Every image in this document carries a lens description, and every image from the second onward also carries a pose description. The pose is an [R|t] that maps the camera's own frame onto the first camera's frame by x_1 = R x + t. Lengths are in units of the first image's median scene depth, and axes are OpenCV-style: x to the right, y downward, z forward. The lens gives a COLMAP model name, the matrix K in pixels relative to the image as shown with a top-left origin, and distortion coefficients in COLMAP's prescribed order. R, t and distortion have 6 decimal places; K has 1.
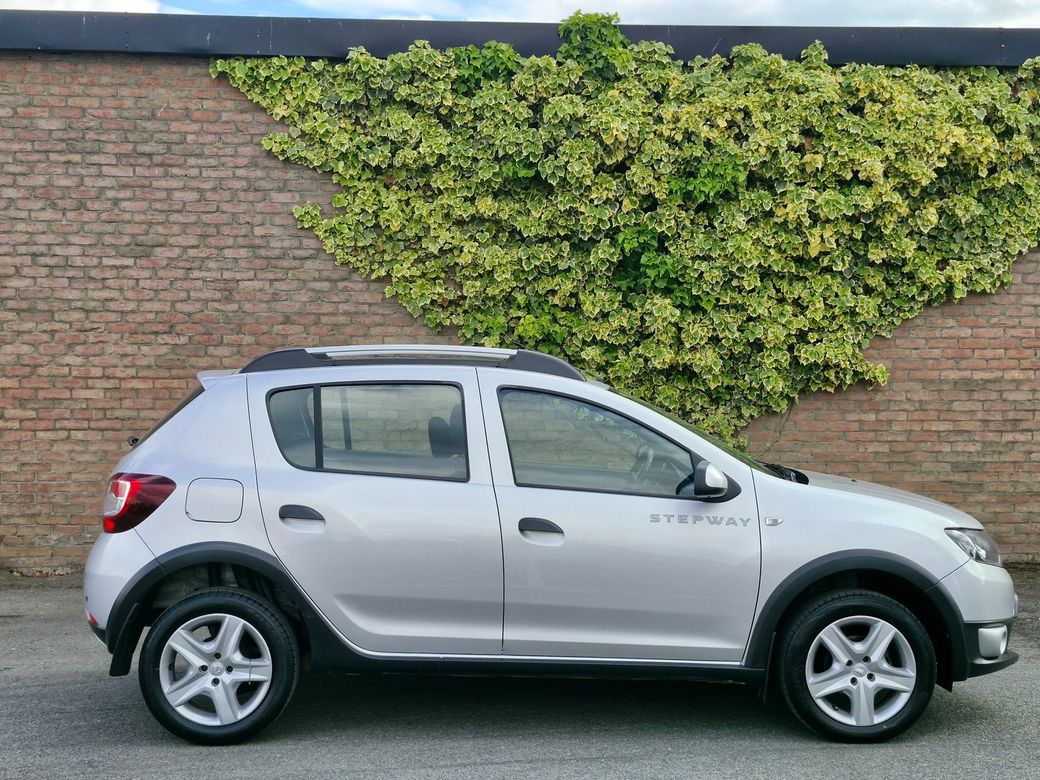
lens RADIAL K [[1455.3, 0, 505.8], [0, 1455.3, 393.7], [0, 0, 1]] dist [0.173146, -0.424178]
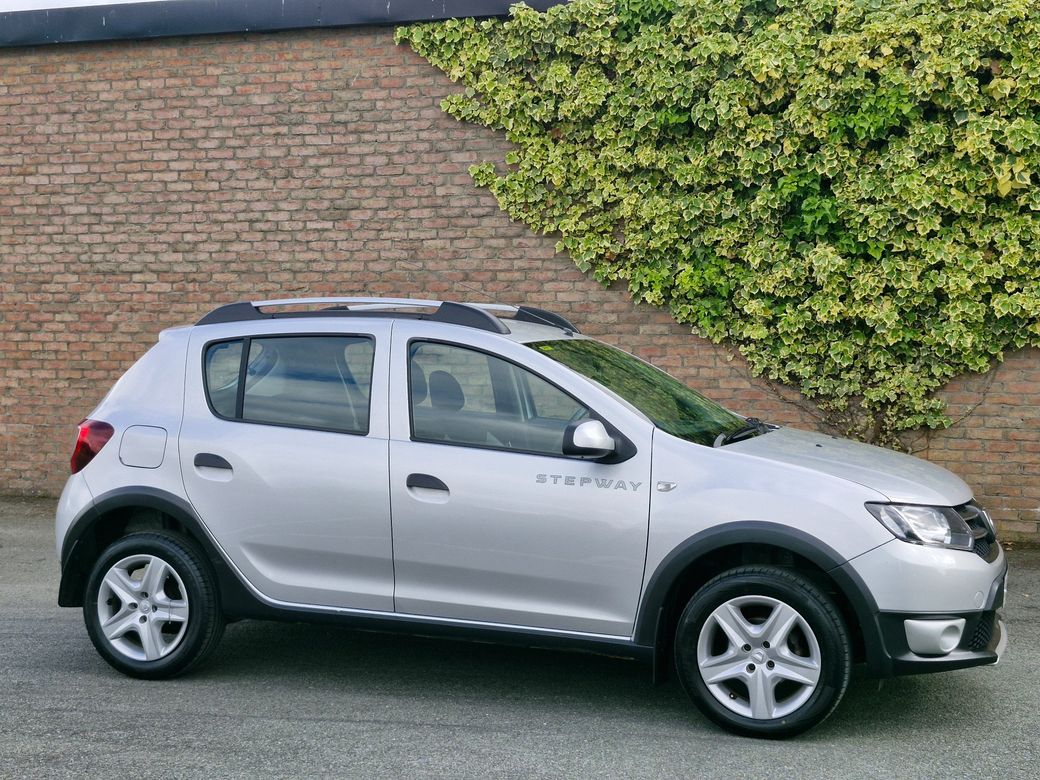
lens RADIAL K [[1425.8, 0, 517.3], [0, 1425.8, 373.1], [0, 0, 1]] dist [0.165416, -0.384324]
pose [[0.932252, 0.008886, -0.361701, 0.248757], [-0.004077, 0.999893, 0.014055, 0.002574], [0.361787, -0.011628, 0.932188, 0.080766]]
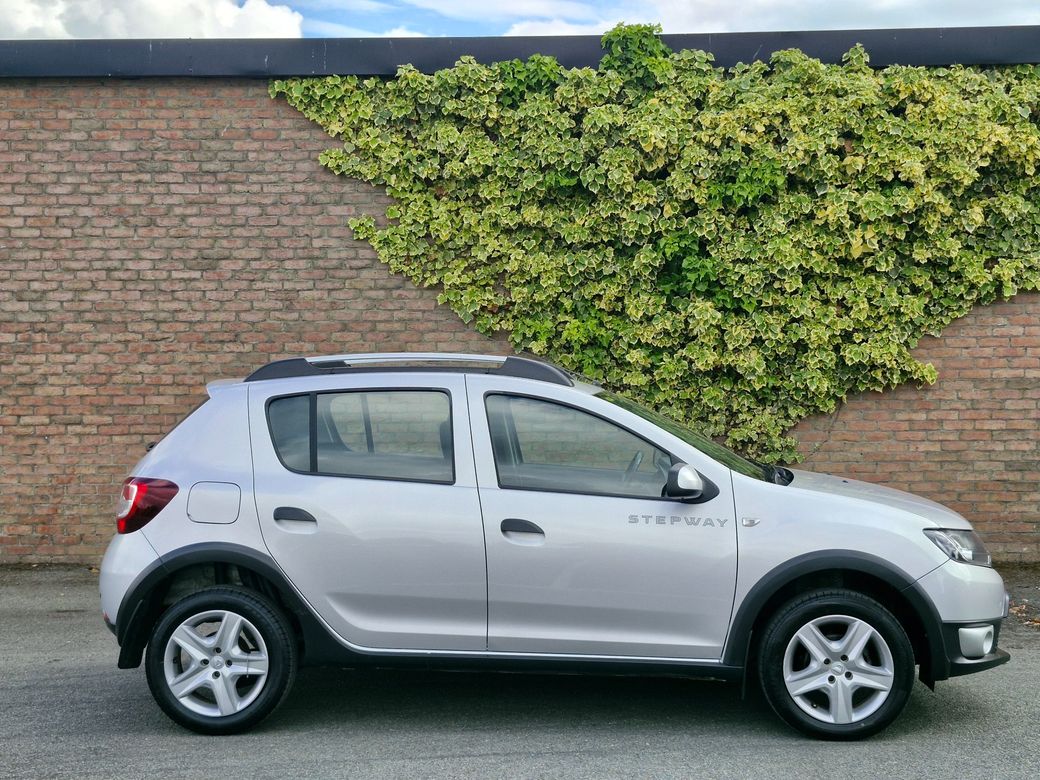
lens RADIAL K [[1434.0, 0, 519.6], [0, 1434.0, 385.4], [0, 0, 1]] dist [0.169601, -0.401769]
pose [[0.995796, -0.009826, -0.091075, 0.068379], [0.009366, 0.999941, -0.005477, -0.002482], [0.091124, 0.004601, 0.995829, -0.010190]]
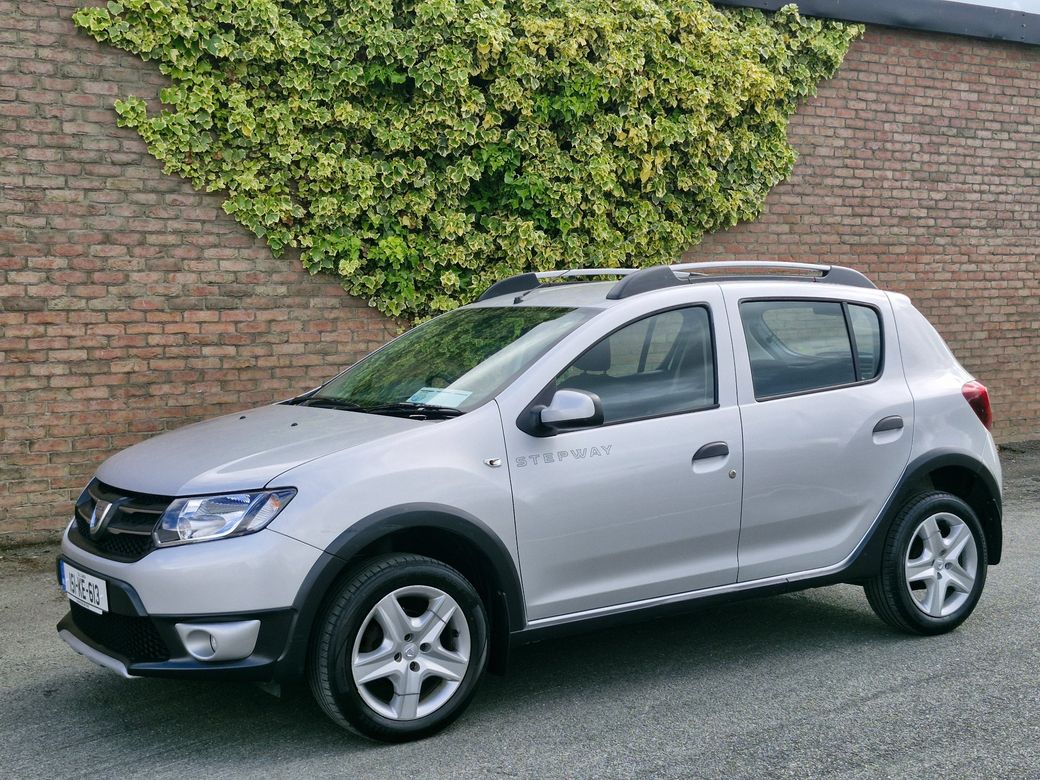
lens RADIAL K [[1433.8, 0, 532.5], [0, 1433.8, 391.8], [0, 0, 1]] dist [0.165928, -0.363525]
pose [[0.854478, -0.045953, 0.517452, -0.375432], [0.025199, 0.998574, 0.047067, 0.002921], [-0.518876, -0.027178, 0.854417, 0.178194]]
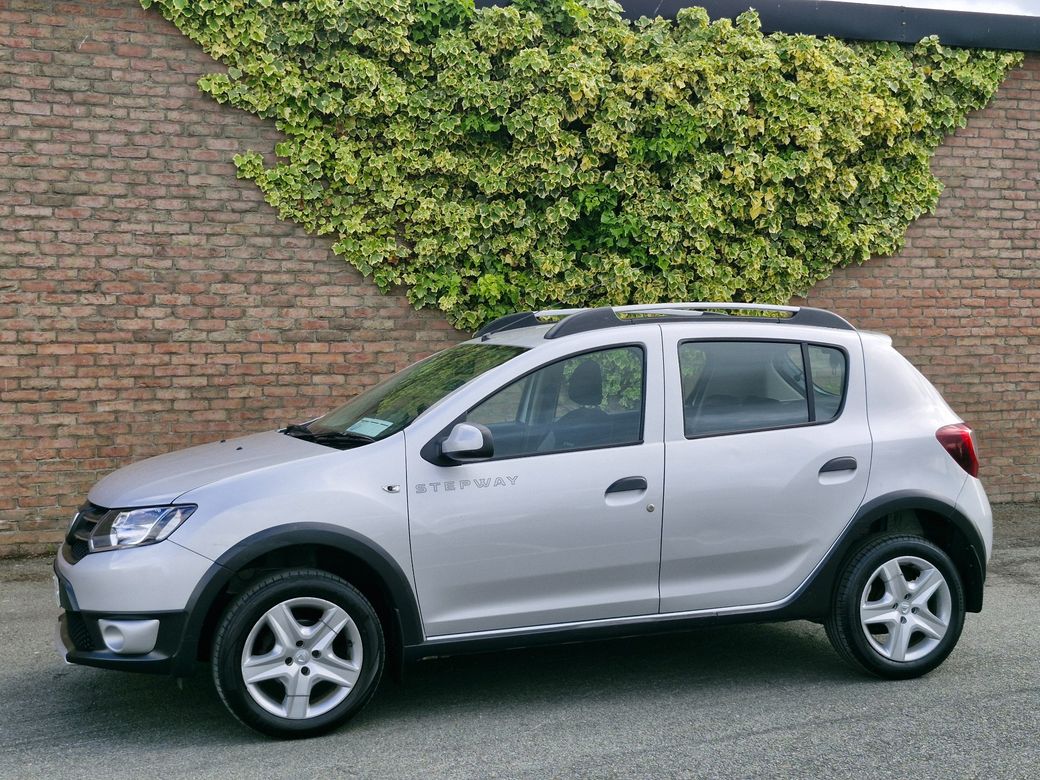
lens RADIAL K [[1434.0, 0, 519.6], [0, 1434.0, 385.4], [0, 0, 1]] dist [0.169601, -0.401769]
pose [[0.955810, -0.018224, 0.293420, -0.243632], [0.012957, 0.999718, 0.019884, 0.001267], [-0.293699, -0.015203, 0.955777, 0.076335]]
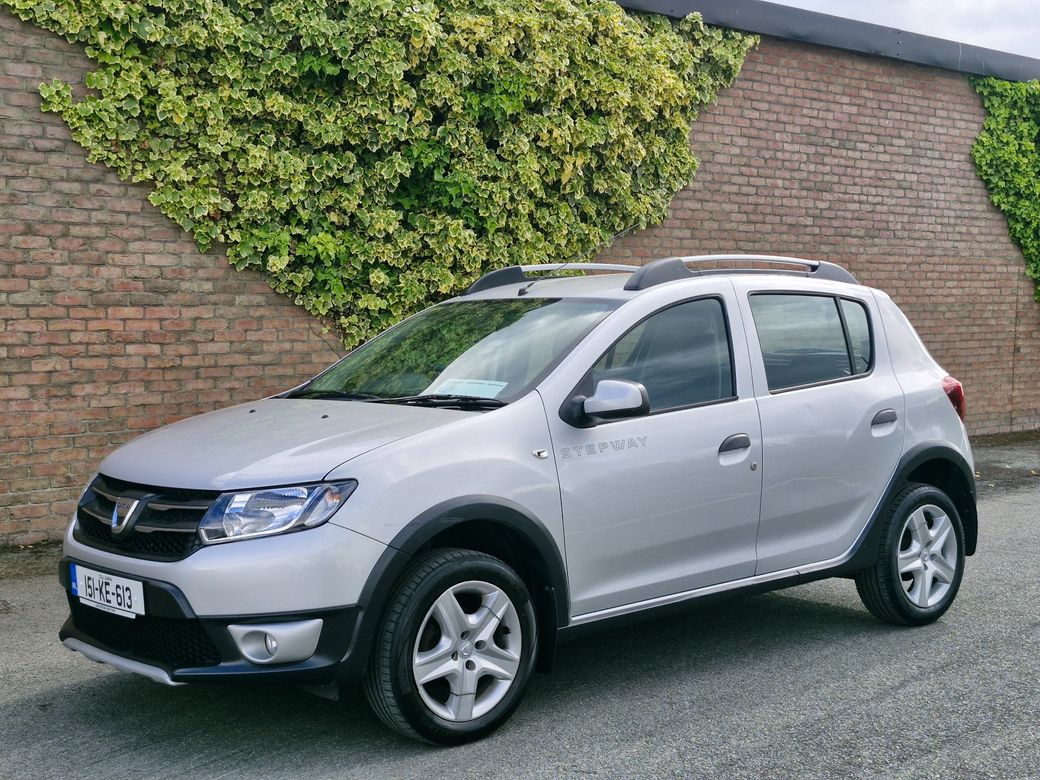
lens RADIAL K [[1430.7, 0, 521.5], [0, 1430.7, 389.2], [0, 0, 1]] dist [0.157850, -0.331637]
pose [[0.777276, -0.040959, 0.627825, -0.437900], [0.021319, 0.999020, 0.038781, 0.009795], [-0.628798, -0.016759, 0.777388, 0.238699]]
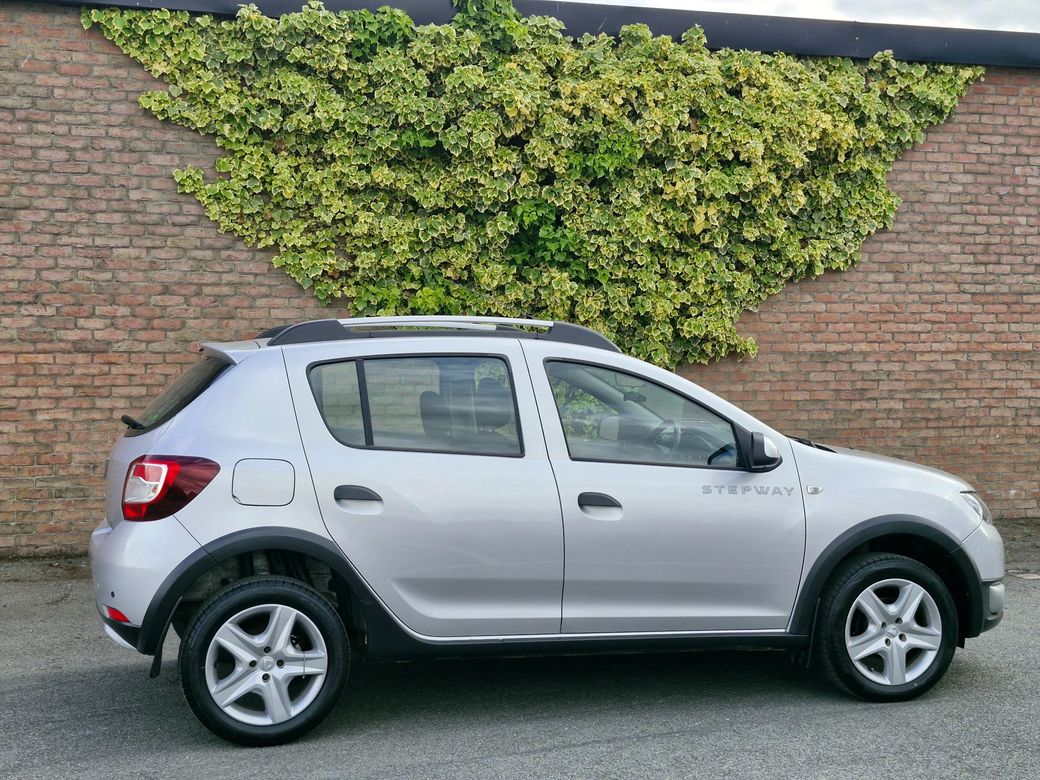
lens RADIAL K [[1430.4, 0, 523.0], [0, 1430.4, 371.6], [0, 0, 1]] dist [0.165933, -0.370930]
pose [[0.970820, -0.006457, 0.239724, -0.151272], [0.005967, 0.999978, 0.002769, 0.000533], [-0.239736, -0.001257, 0.970837, 0.044448]]
